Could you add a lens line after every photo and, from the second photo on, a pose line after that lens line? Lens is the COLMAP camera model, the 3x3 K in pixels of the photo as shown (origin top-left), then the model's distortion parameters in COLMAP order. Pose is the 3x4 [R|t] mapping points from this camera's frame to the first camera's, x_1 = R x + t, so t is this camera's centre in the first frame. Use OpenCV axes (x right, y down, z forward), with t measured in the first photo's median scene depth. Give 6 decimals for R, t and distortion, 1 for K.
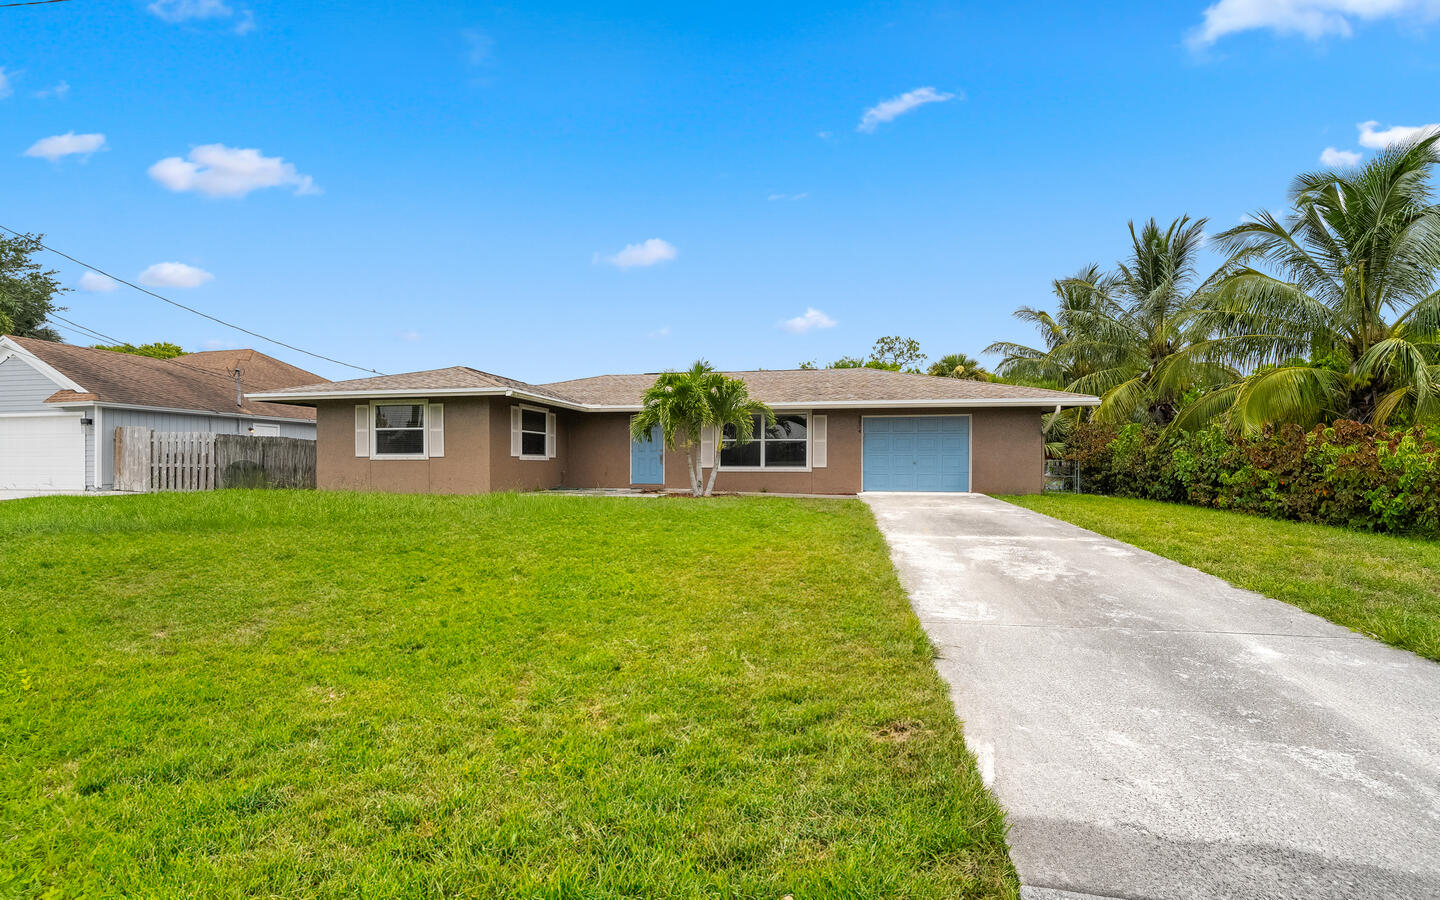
lens RADIAL K [[605.7, 0, 719.1], [0, 605.7, 453.4], [0, 0, 1]] dist [-0.023727, -0.000072]
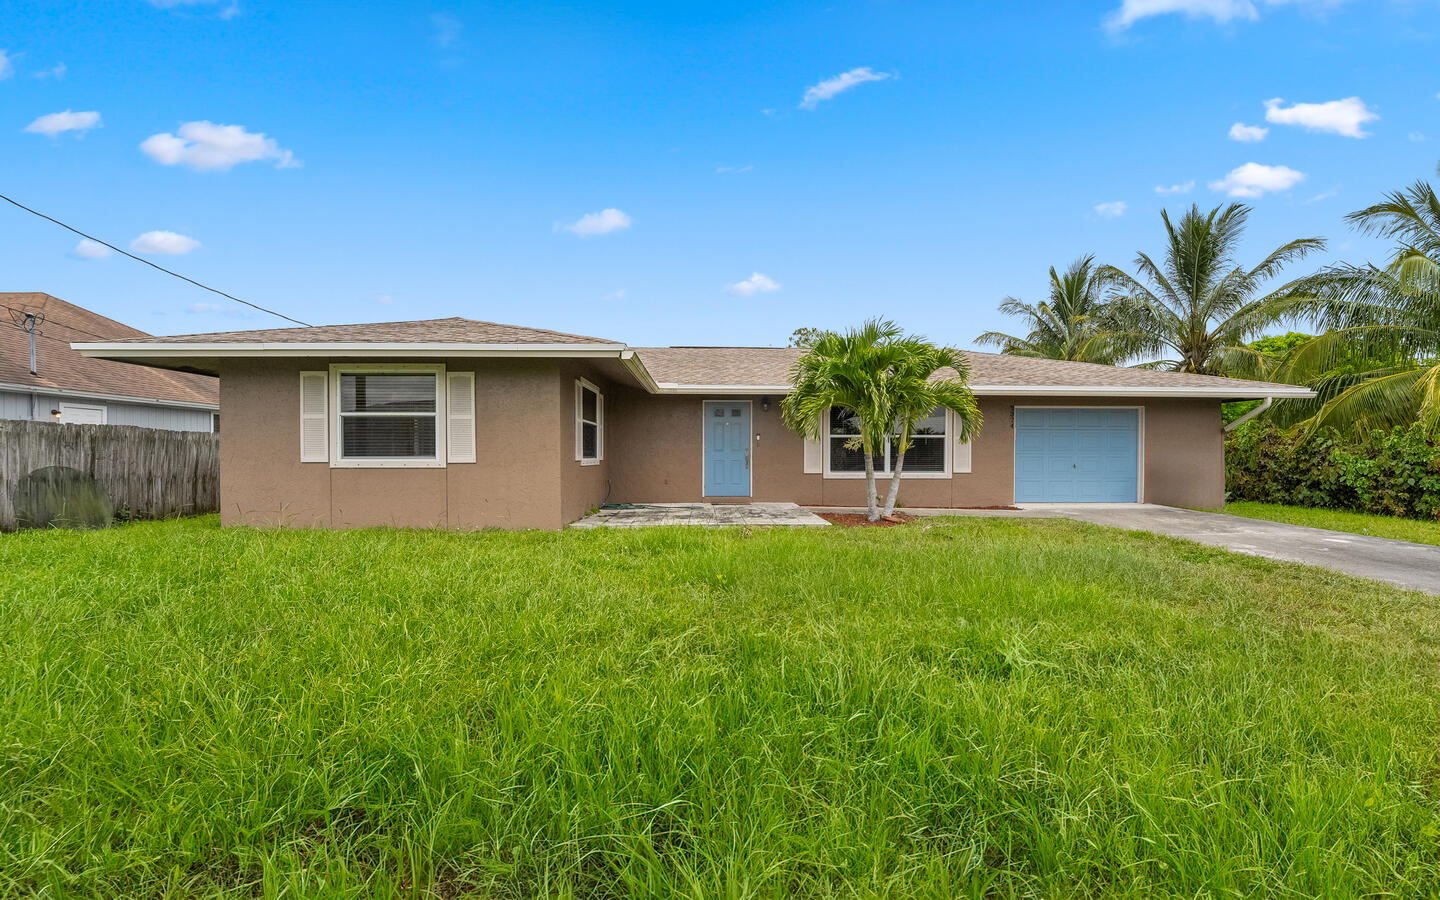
lens RADIAL K [[605.7, 0, 721.7], [0, 605.7, 453.2], [0, 0, 1]] dist [-0.023727, -0.000072]
pose [[0.977380, 0.000323, 0.211490, -0.303472], [-0.003059, 0.999916, 0.012608, -0.010072], [-0.211468, -0.012970, 0.977299, 0.329156]]
